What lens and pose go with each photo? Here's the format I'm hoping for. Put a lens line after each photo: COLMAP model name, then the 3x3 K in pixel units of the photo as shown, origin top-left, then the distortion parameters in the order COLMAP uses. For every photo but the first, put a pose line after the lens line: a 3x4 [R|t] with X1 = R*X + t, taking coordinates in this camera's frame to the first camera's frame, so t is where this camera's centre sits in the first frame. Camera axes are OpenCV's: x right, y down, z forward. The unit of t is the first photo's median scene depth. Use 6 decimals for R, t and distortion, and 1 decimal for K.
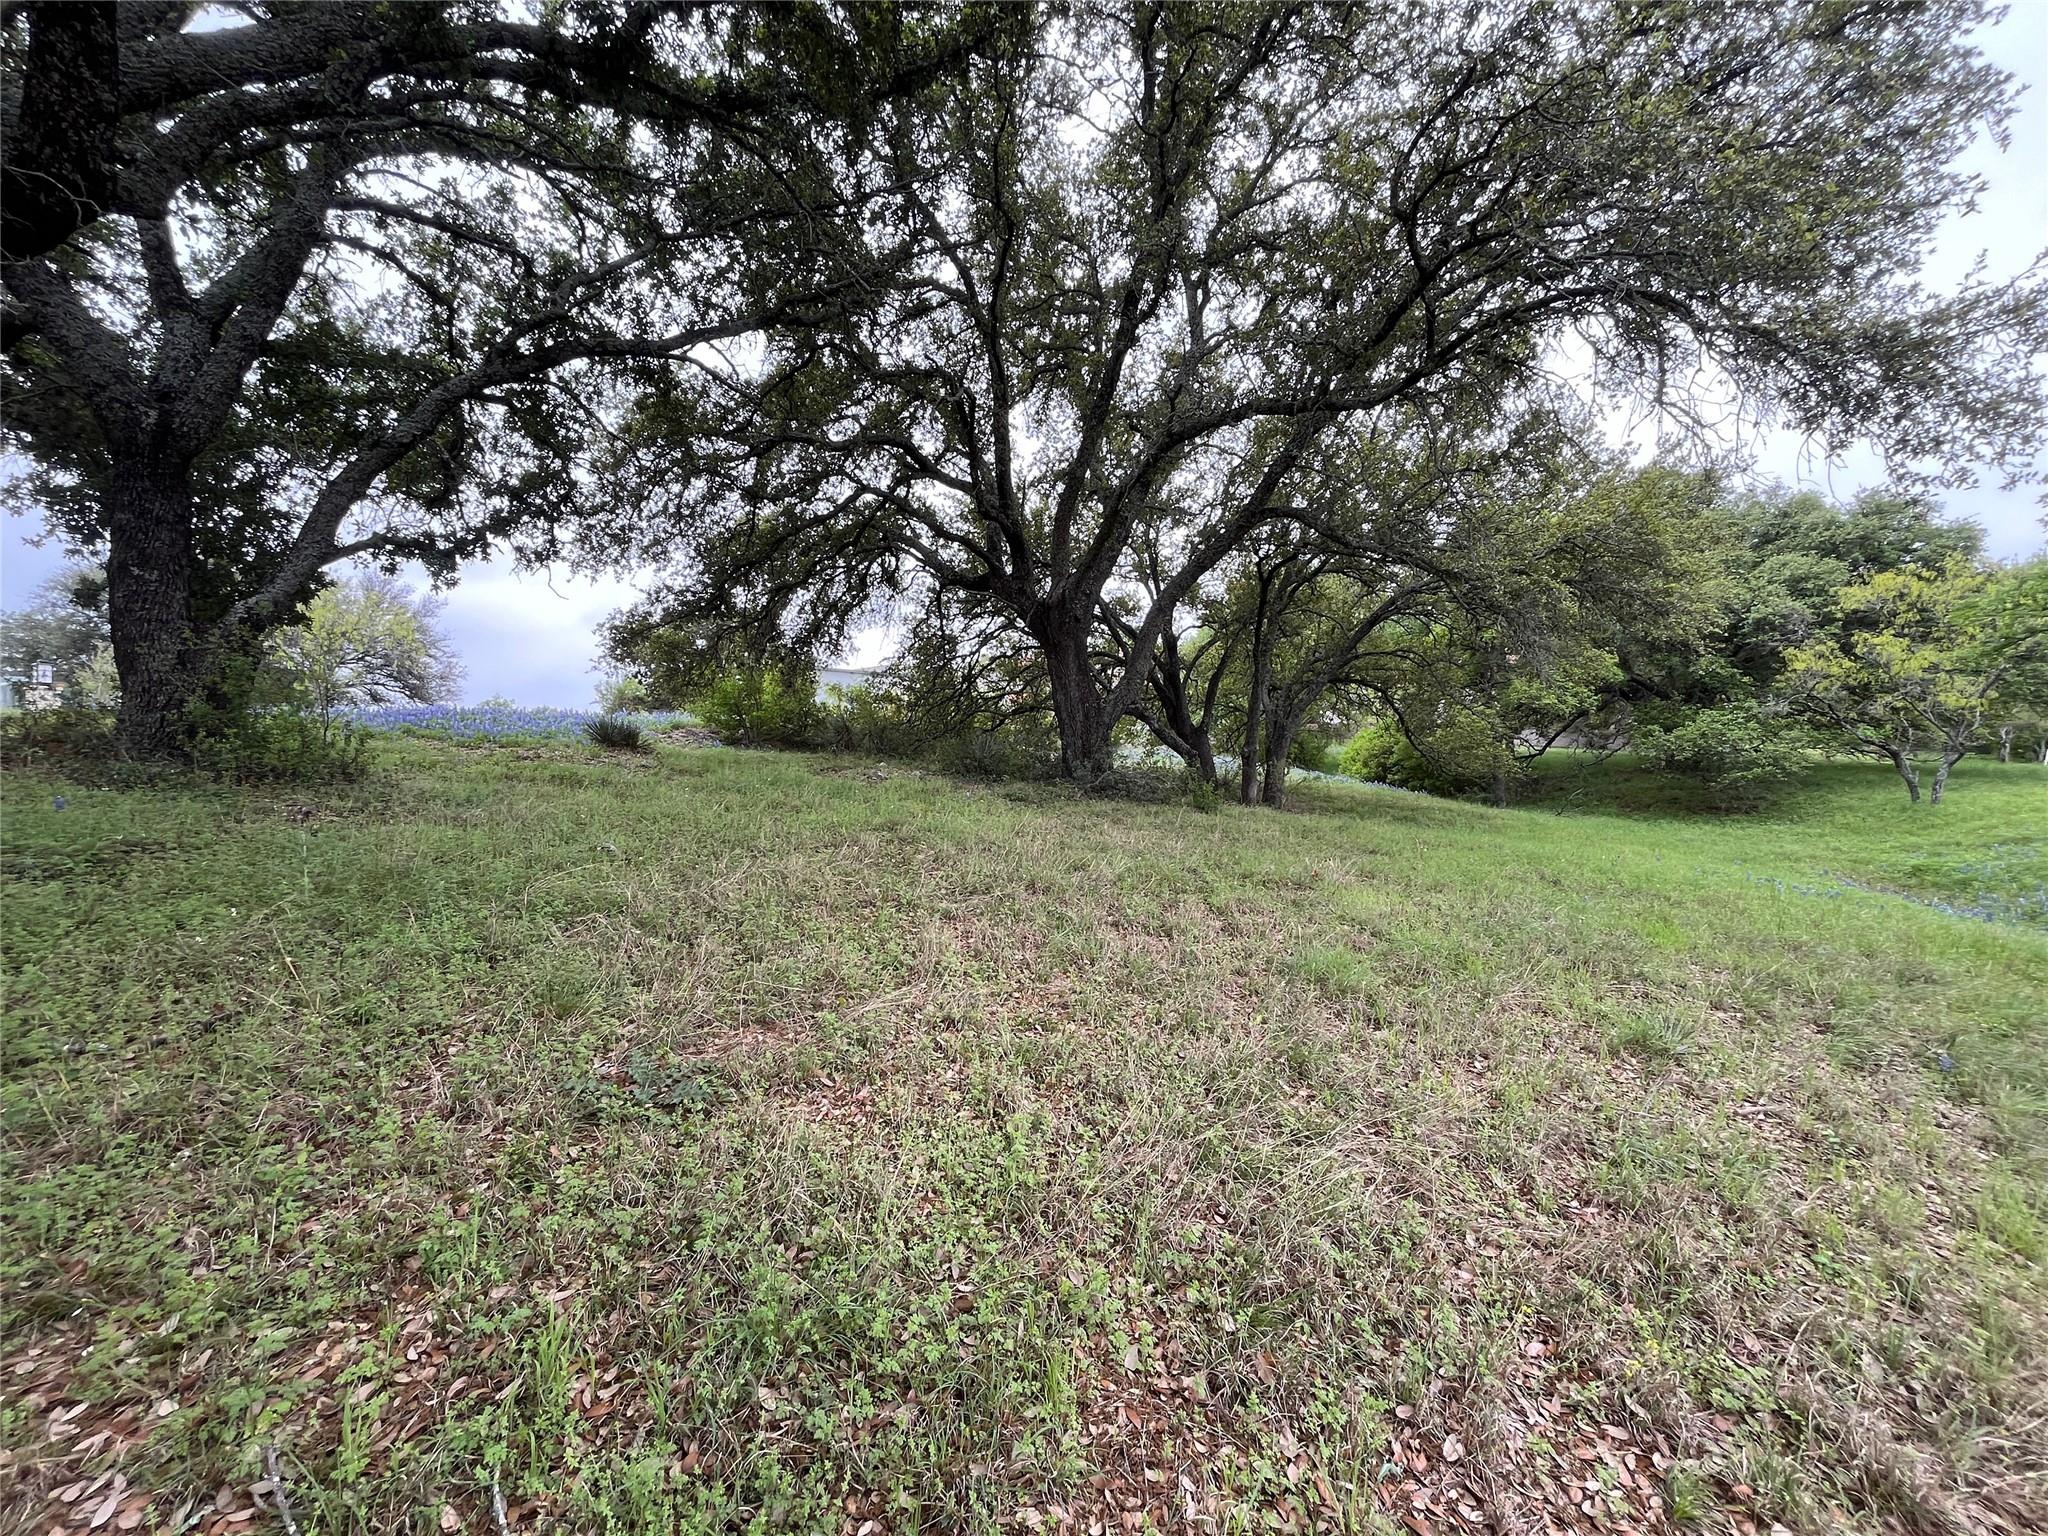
lens RADIAL K [[823.0, 0, 1023.3], [0, 823.0, 767.7], [0, 0, 1]] dist [0.002246, 0.000254]
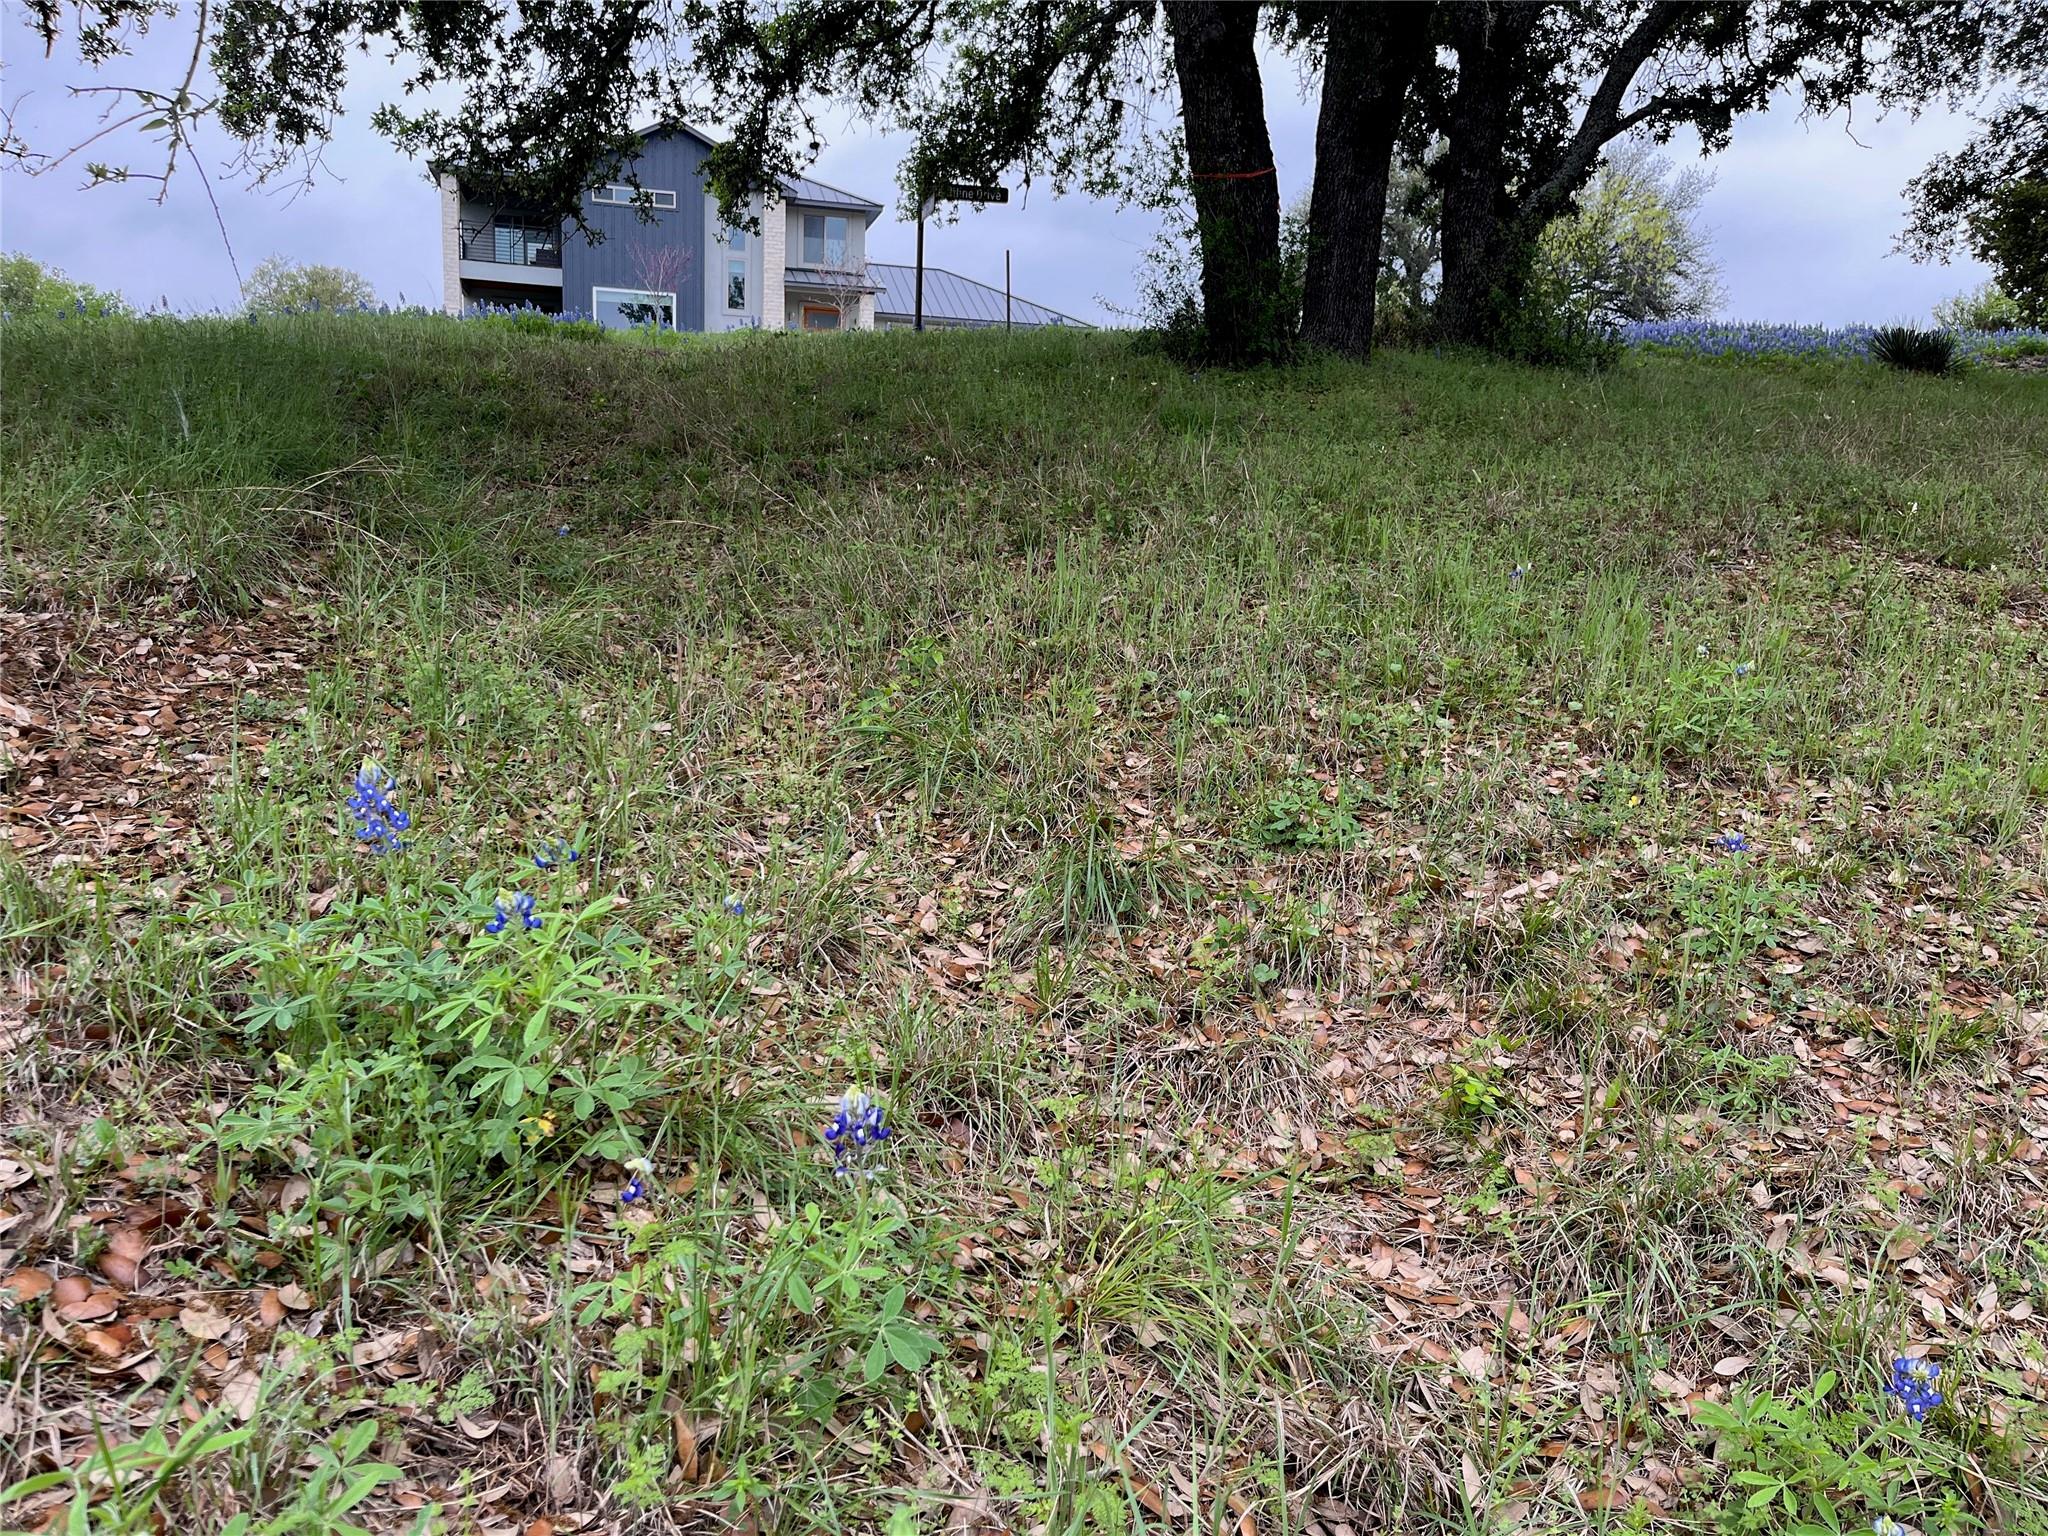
lens RADIAL K [[1540.7, 0, 1021.7], [0, 1540.7, 770.3], [0, 0, 1]] dist [-0.008222, -0.018874]
pose [[0.533707, 0.196413, -0.822544, 0.218383], [-0.044291, 0.977812, 0.204751, 0.073044], [0.844509, -0.072846, 0.530564, -0.311904]]
